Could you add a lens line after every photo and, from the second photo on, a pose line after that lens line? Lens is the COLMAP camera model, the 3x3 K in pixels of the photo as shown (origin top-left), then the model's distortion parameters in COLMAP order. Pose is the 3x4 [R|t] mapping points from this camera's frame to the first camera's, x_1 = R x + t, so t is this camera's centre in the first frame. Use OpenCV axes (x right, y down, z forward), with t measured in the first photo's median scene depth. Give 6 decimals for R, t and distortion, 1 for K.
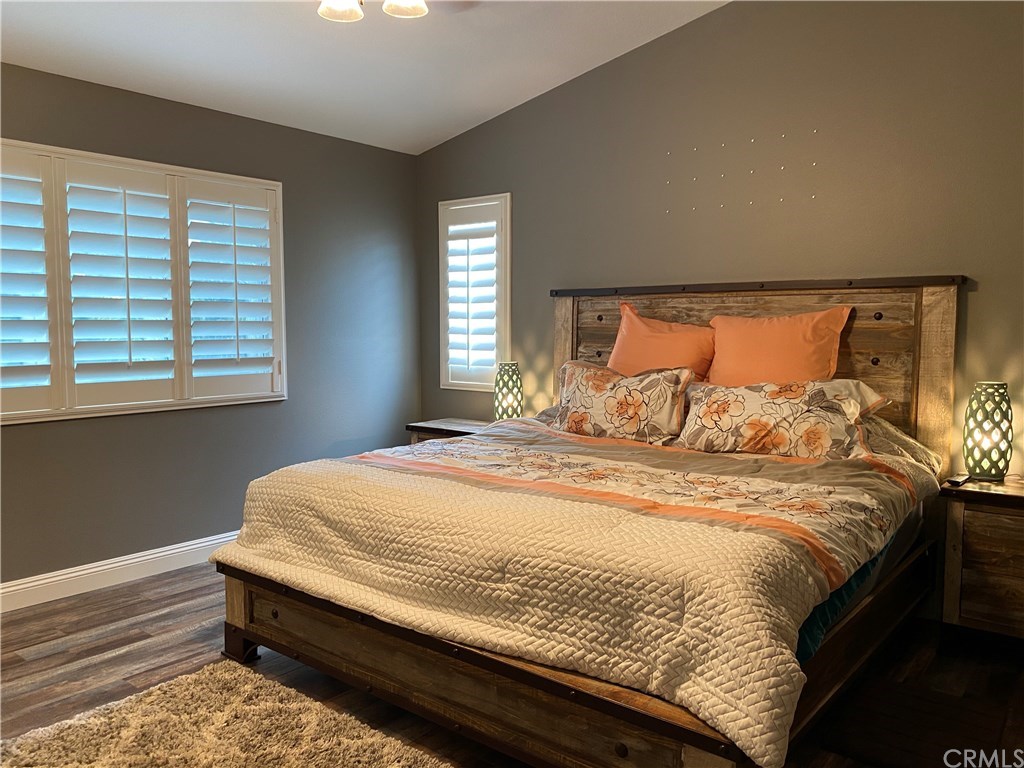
lens RADIAL K [[783.9, 0, 518.3], [0, 783.9, 388.8], [0, 0, 1]] dist [0.032124, -0.043638]
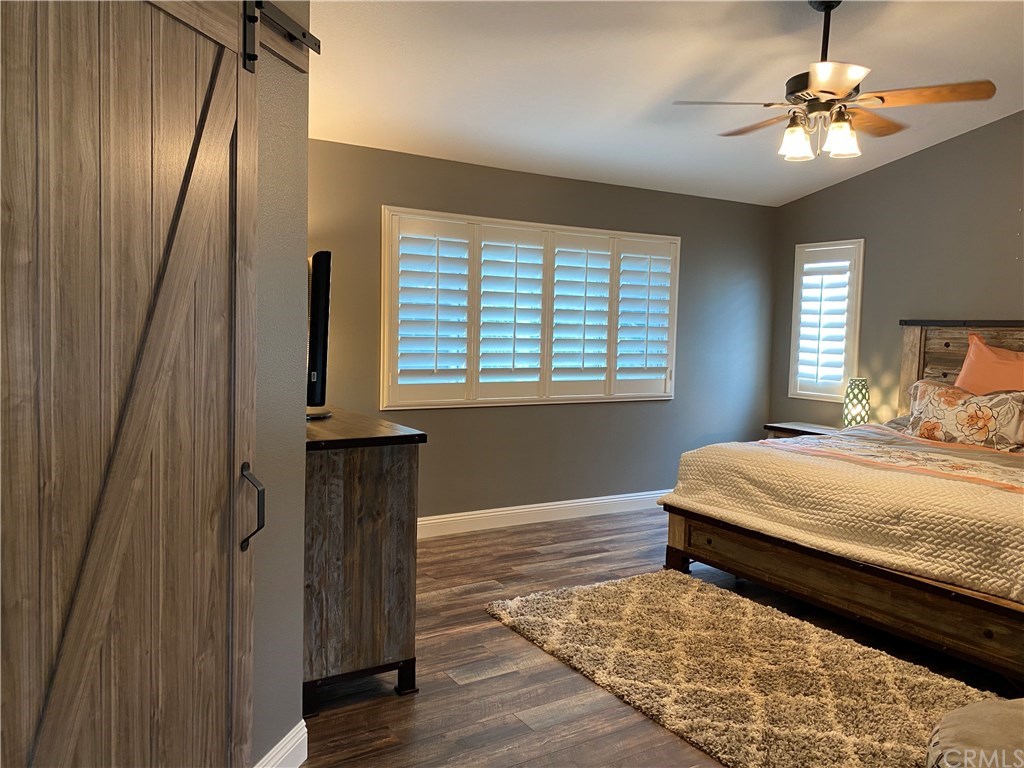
lens RADIAL K [[783.9, 0, 502.7], [0, 783.9, 378.1], [0, 0, 1]] dist [0.032124, -0.043638]
pose [[0.935917, 0.043957, -0.349467, -0.150459], [-0.050979, 0.998640, -0.010918, 0.010687], [0.348512, 0.028034, 0.936885, -0.499305]]
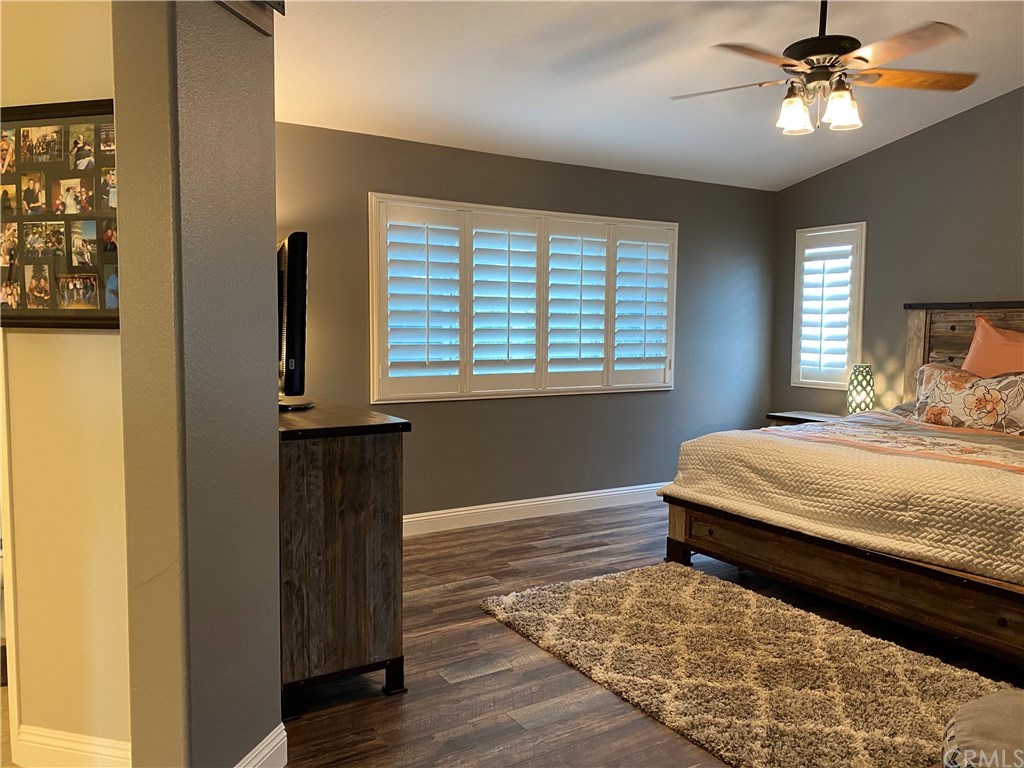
lens RADIAL K [[783.9, 0, 505.1], [0, 783.9, 384.1], [0, 0, 1]] dist [0.032124, -0.043638]
pose [[0.936131, 0.031418, -0.350246, -0.147907], [-0.034779, 0.999390, -0.003309, 0.027245], [0.349928, 0.015278, 0.936652, -0.452730]]
